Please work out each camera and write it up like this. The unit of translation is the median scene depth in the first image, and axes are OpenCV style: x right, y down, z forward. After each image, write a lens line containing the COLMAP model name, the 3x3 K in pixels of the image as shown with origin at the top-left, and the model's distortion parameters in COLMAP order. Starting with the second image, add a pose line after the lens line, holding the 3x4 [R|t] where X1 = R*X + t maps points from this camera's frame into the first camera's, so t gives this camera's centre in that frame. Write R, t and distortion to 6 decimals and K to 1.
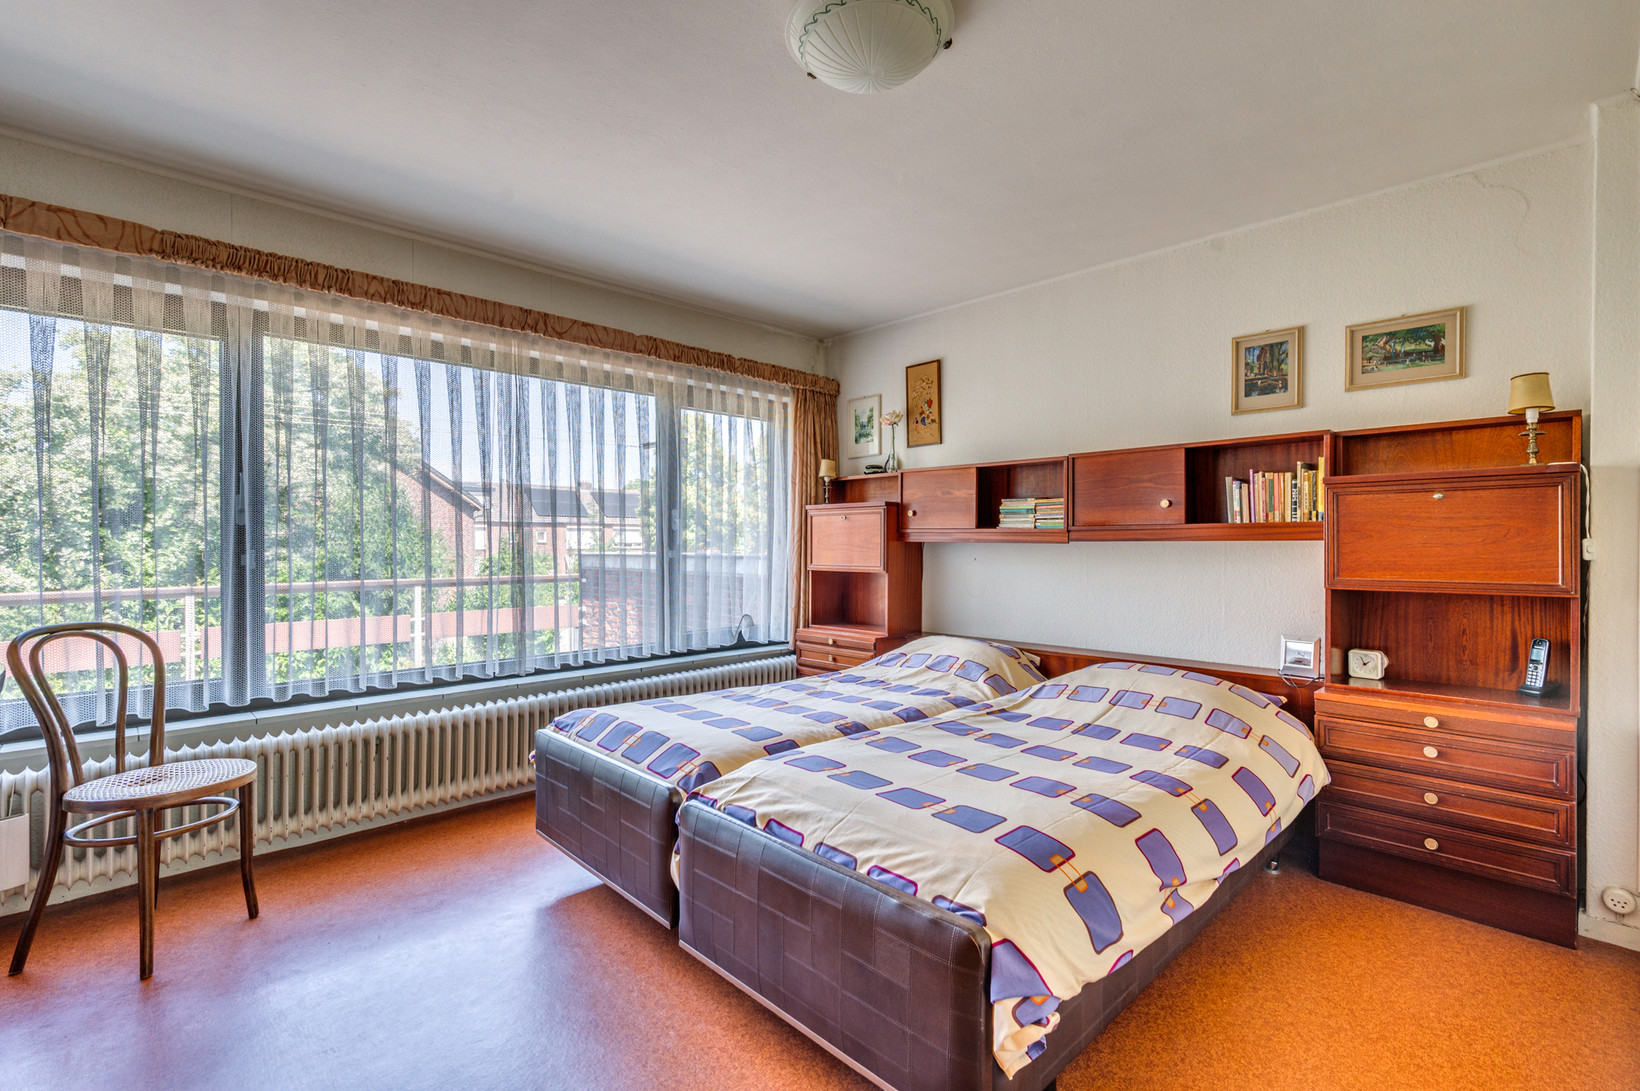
lens RADIAL K [[733.0, 0, 817.7], [0, 733.0, 543.5], [0, 0, 1]] dist [-0.001245, 0.000065]
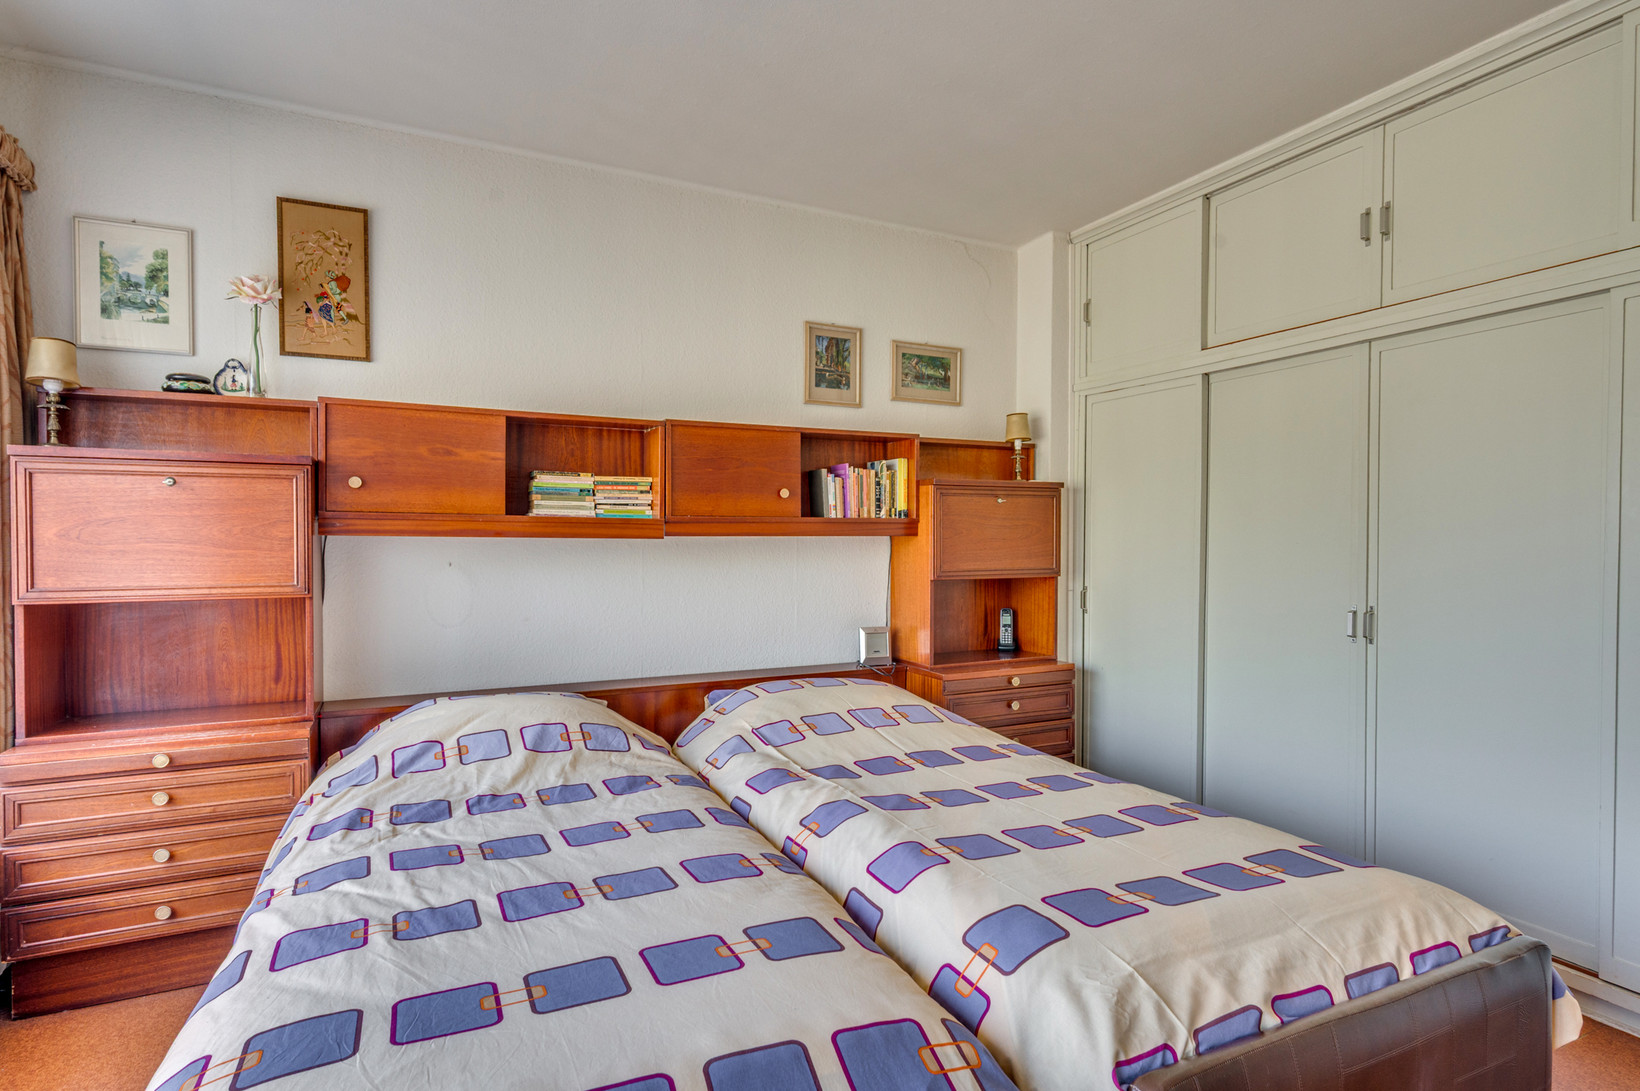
lens RADIAL K [[849.9, 0, 818.4], [0, 849.9, 547.4], [0, 0, 1]] dist [0.003135, -0.000426]
pose [[0.315565, -0.006968, 0.948878, -0.481334], [0.001011, 0.999975, 0.007007, 0.003048], [-0.948903, -0.001252, 0.315564, 0.656521]]
